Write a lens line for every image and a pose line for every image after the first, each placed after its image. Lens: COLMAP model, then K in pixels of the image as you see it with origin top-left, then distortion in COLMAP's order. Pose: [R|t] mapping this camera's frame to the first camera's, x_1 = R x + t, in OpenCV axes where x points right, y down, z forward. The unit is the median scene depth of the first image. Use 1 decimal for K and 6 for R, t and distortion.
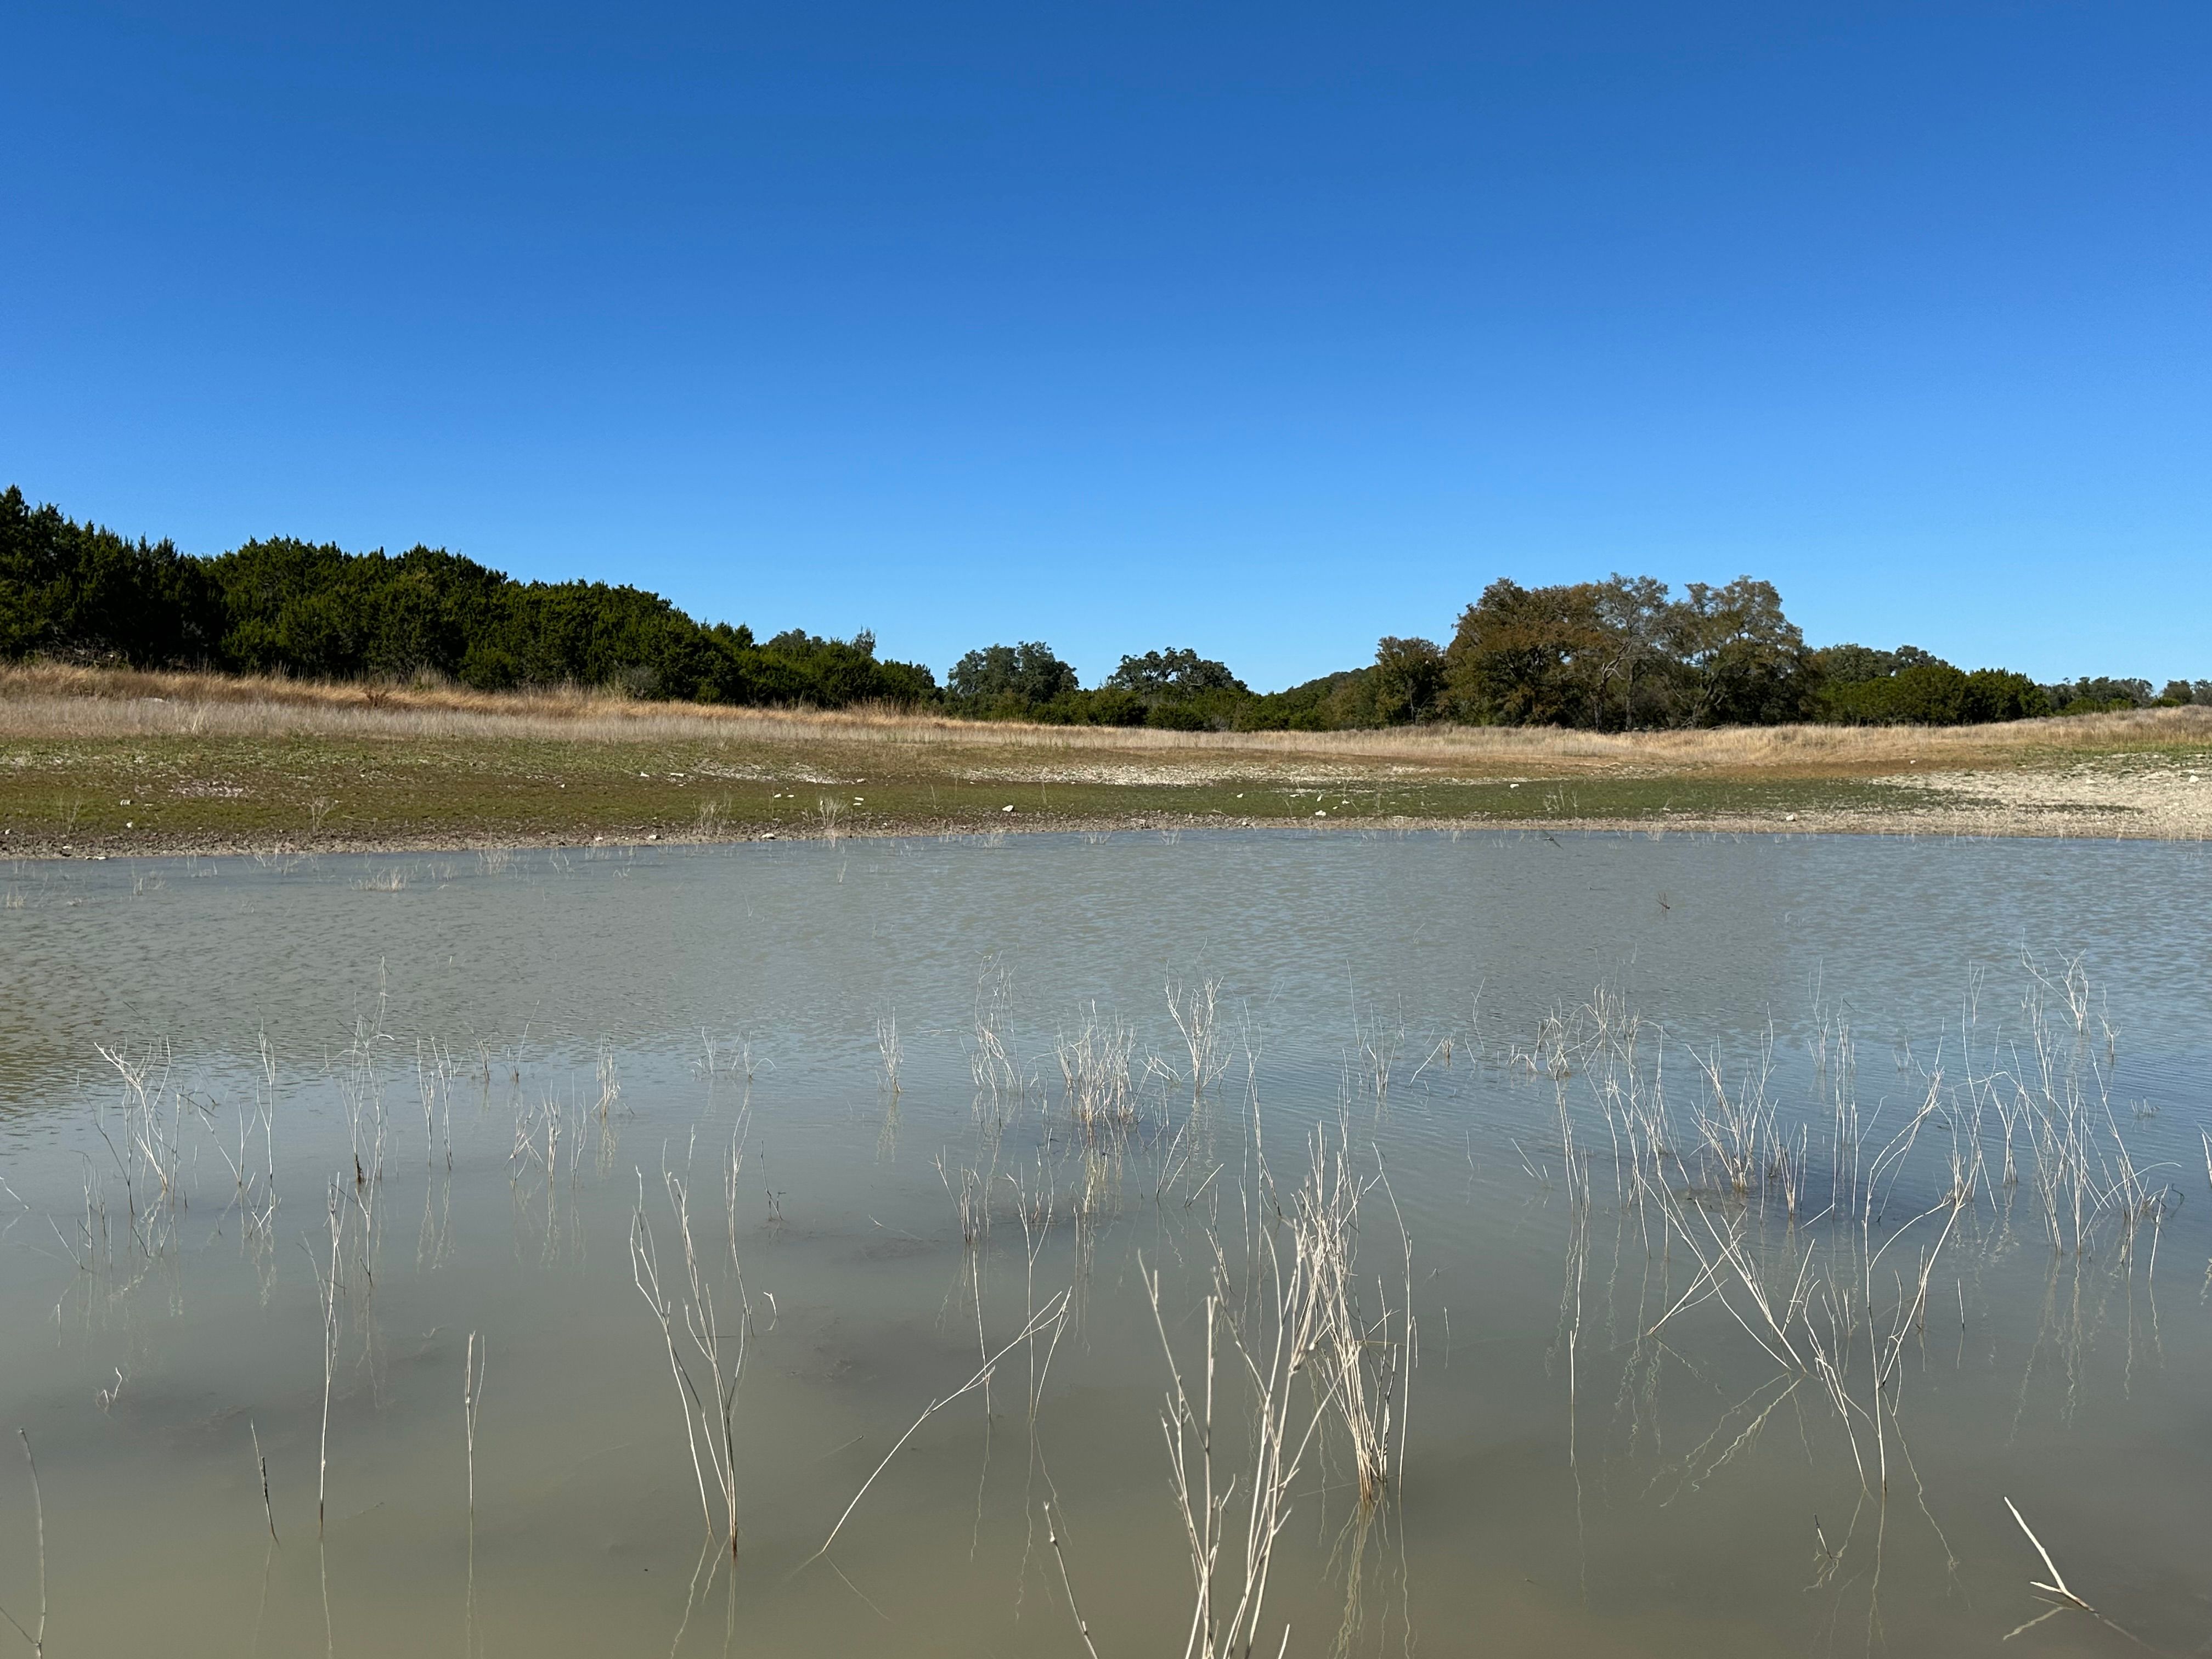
lens RADIAL K [[1942.6, 0, 1098.3], [0, 1942.6, 830.0], [0, 0, 1]] dist [0.122737, -0.202491]
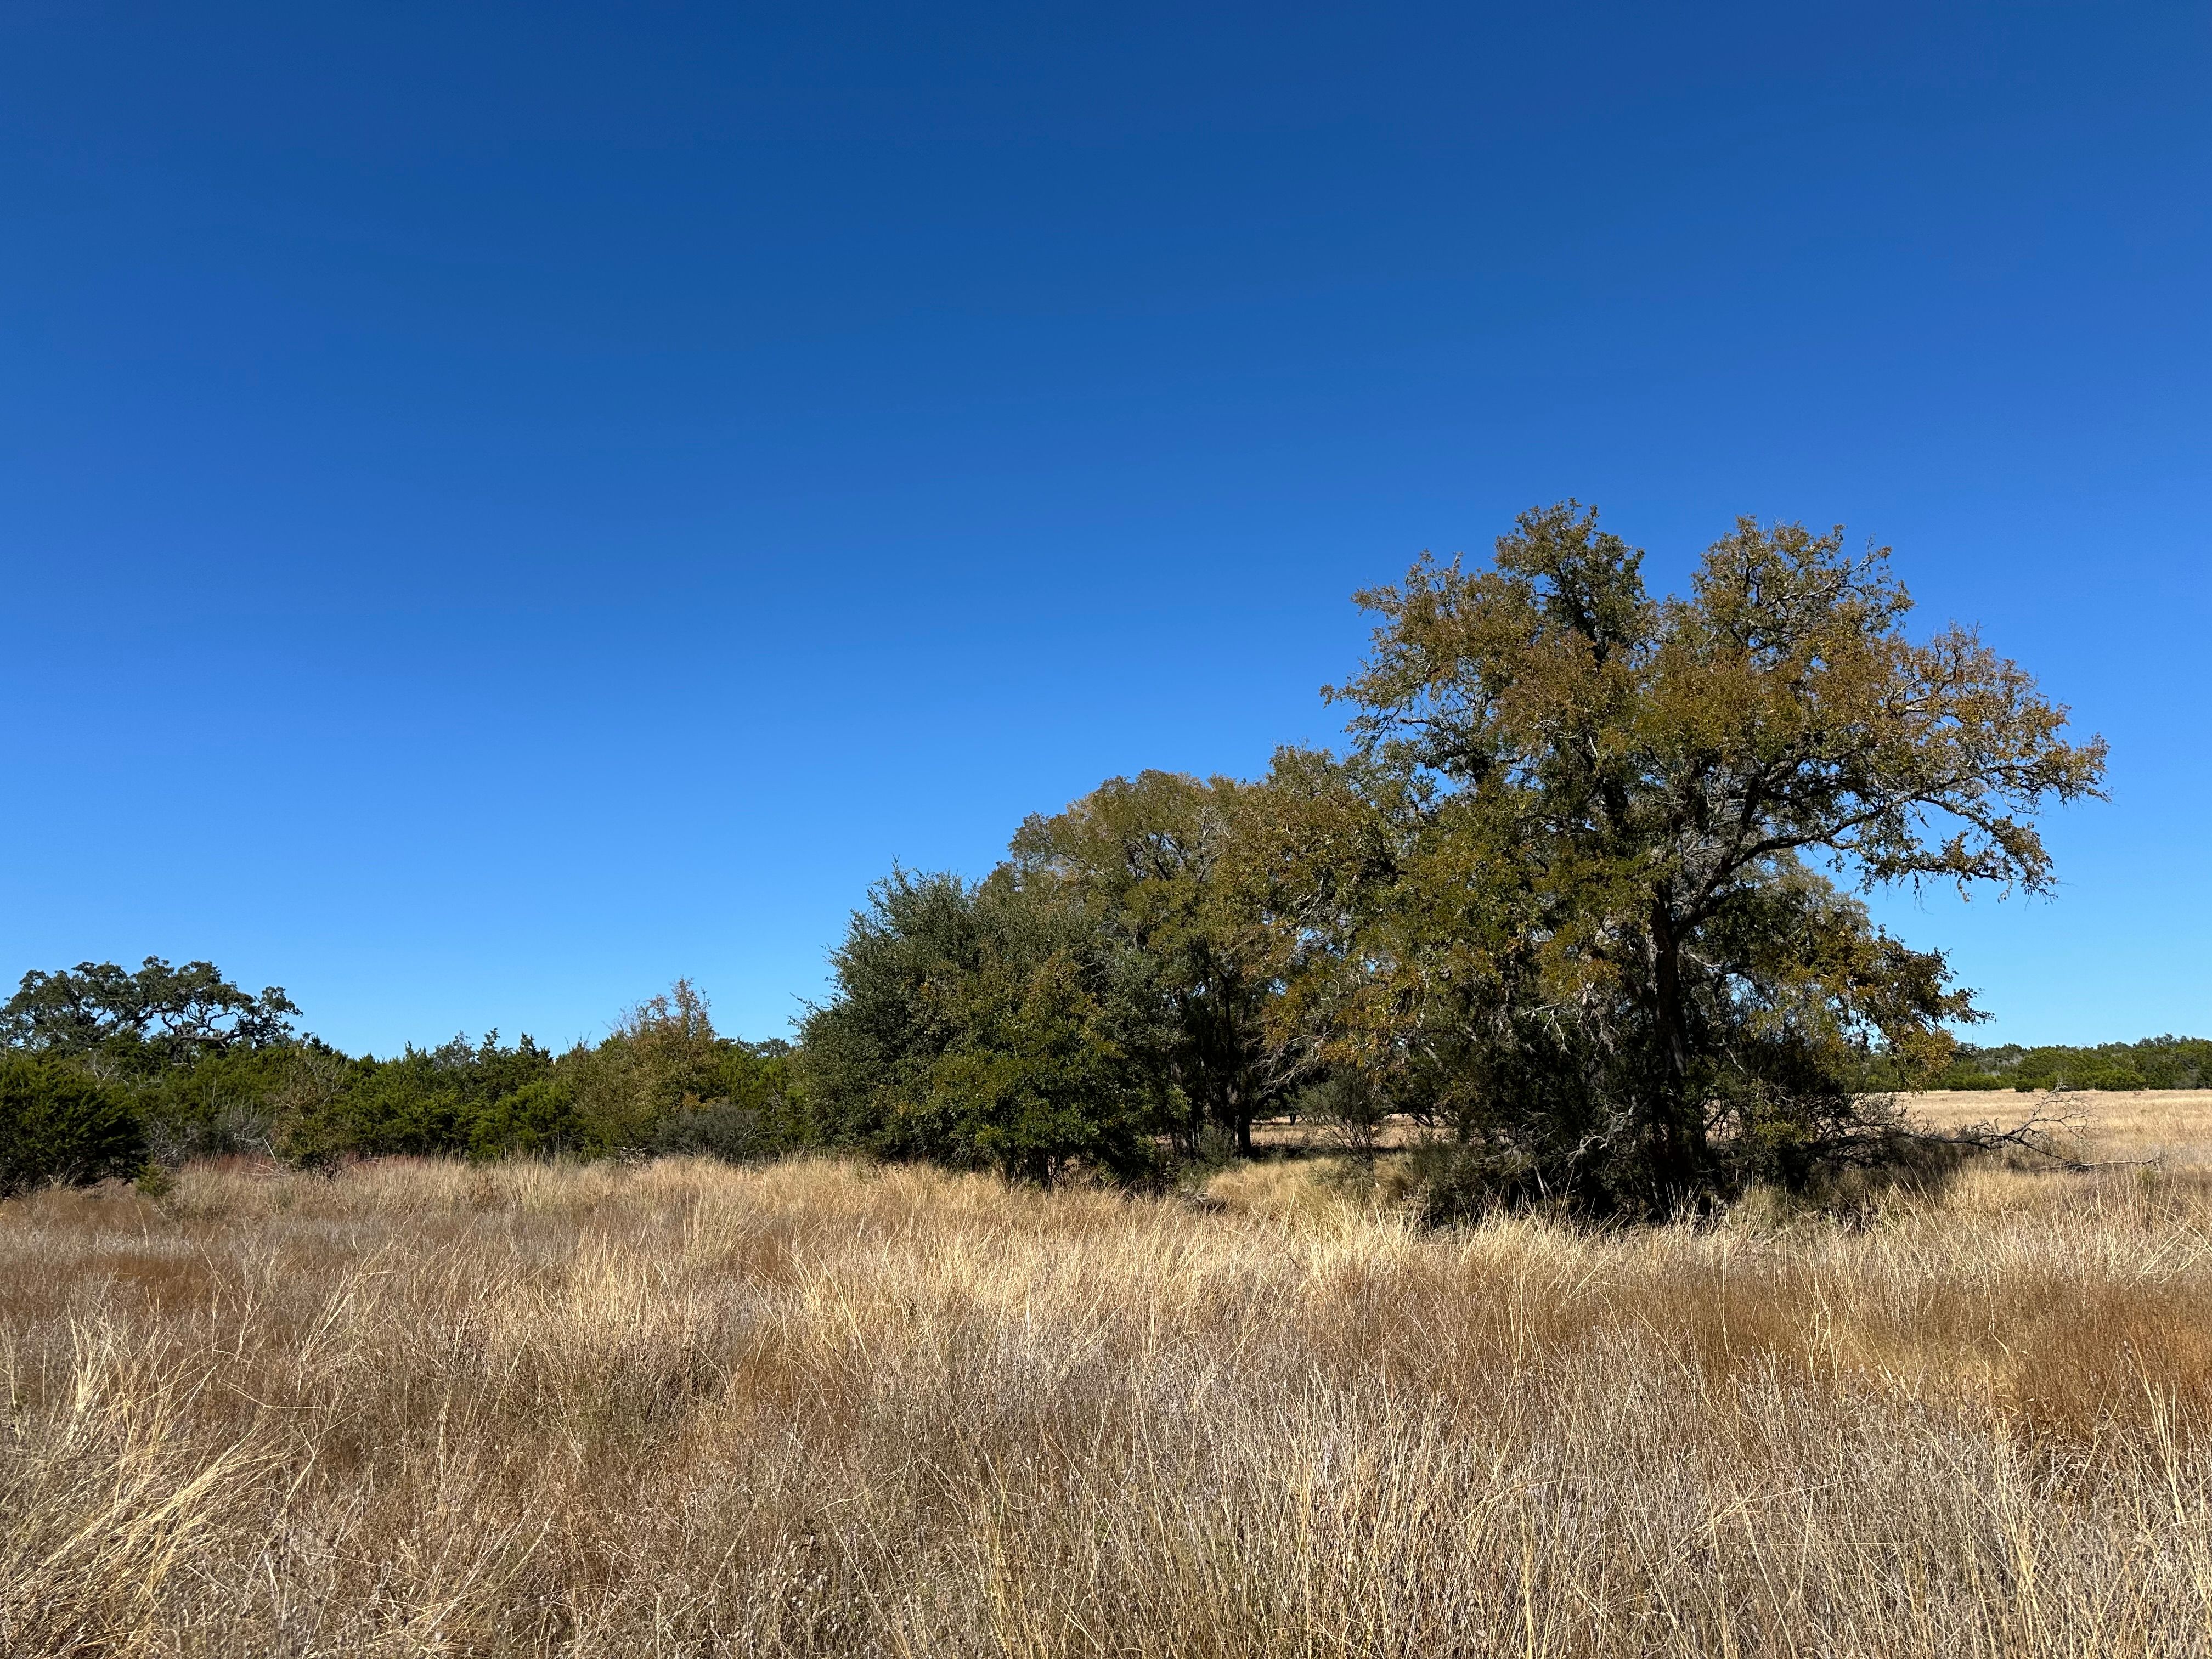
lens RADIAL K [[1531.0, 0, 1110.0], [0, 1531.0, 823.6], [0, 0, 1]] dist [-0.003388, -0.006350]
pose [[0.861246, 0.089315, 0.500279, 0.125478], [0.037236, 0.970698, -0.237401, -0.085726], [-0.506823, 0.223089, 0.832684, 1.565787]]
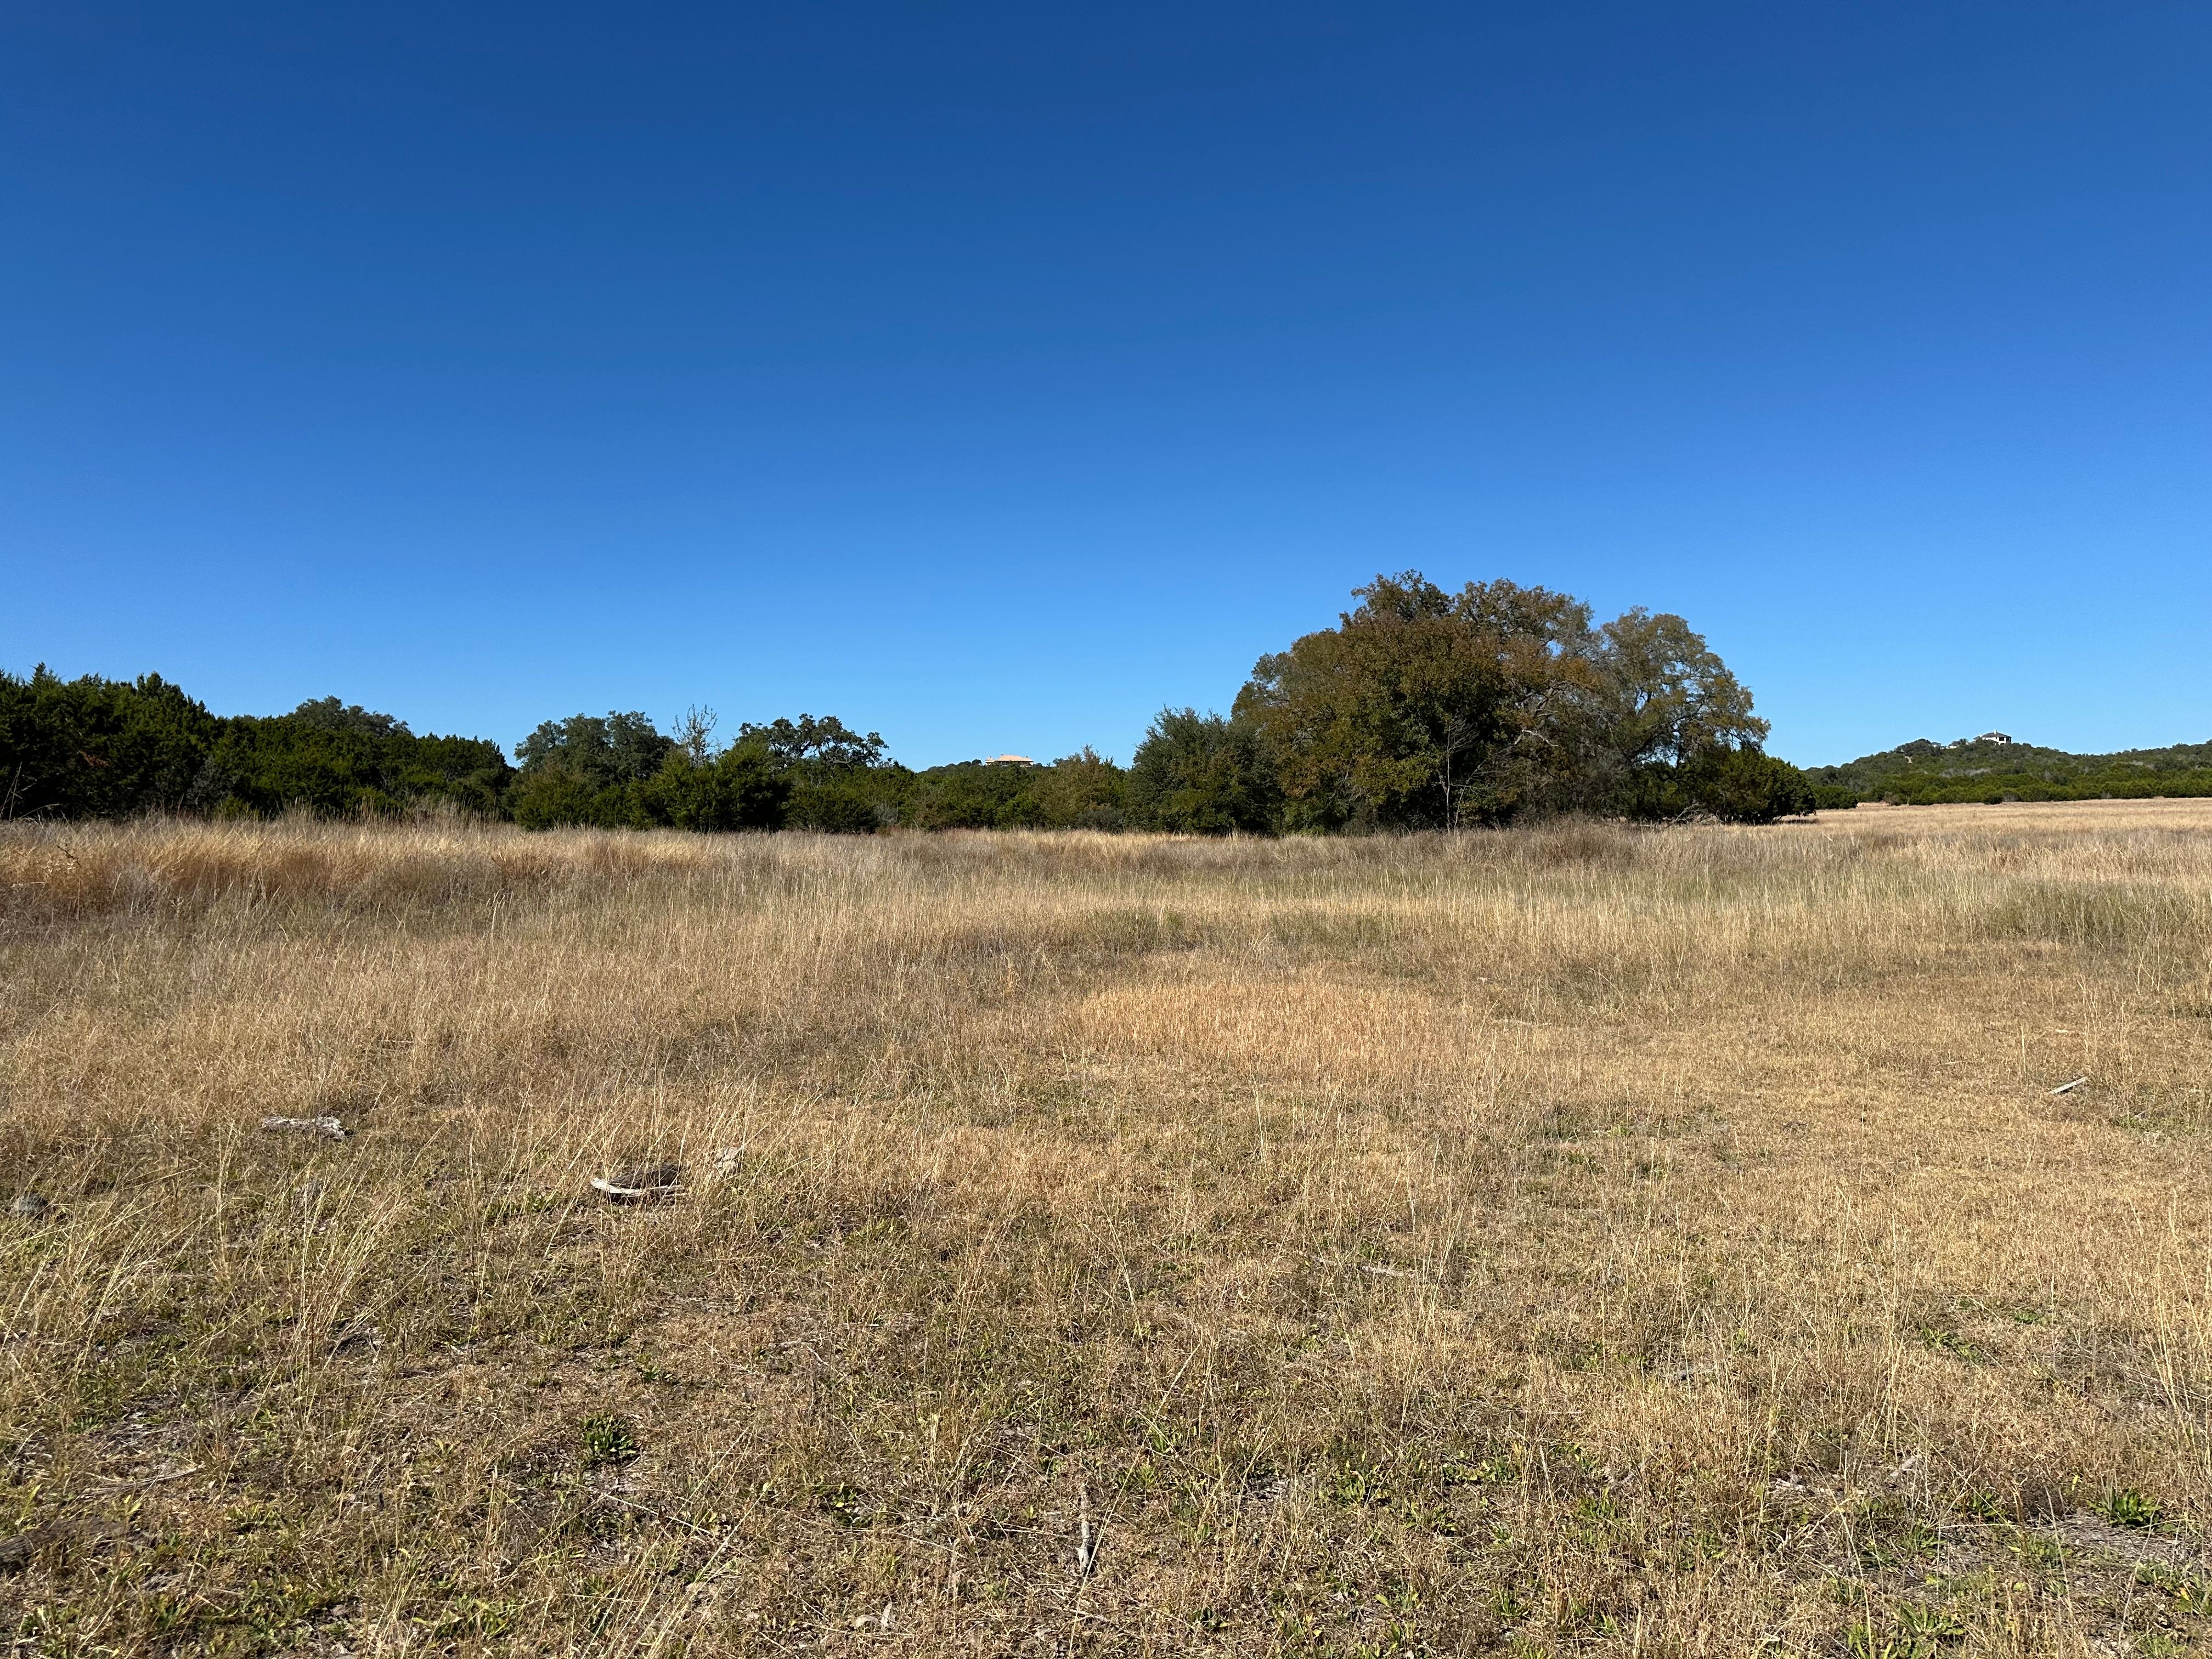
lens RADIAL K [[1531.0, 0, 1114.0], [0, 1531.0, 830.7], [0, 0, 1]] dist [-0.003388, -0.006350]
pose [[0.969856, -0.004243, 0.243642, 0.020136], [0.014084, 0.999153, -0.038665, -0.061768], [-0.243272, 0.040931, 0.969094, 1.034900]]
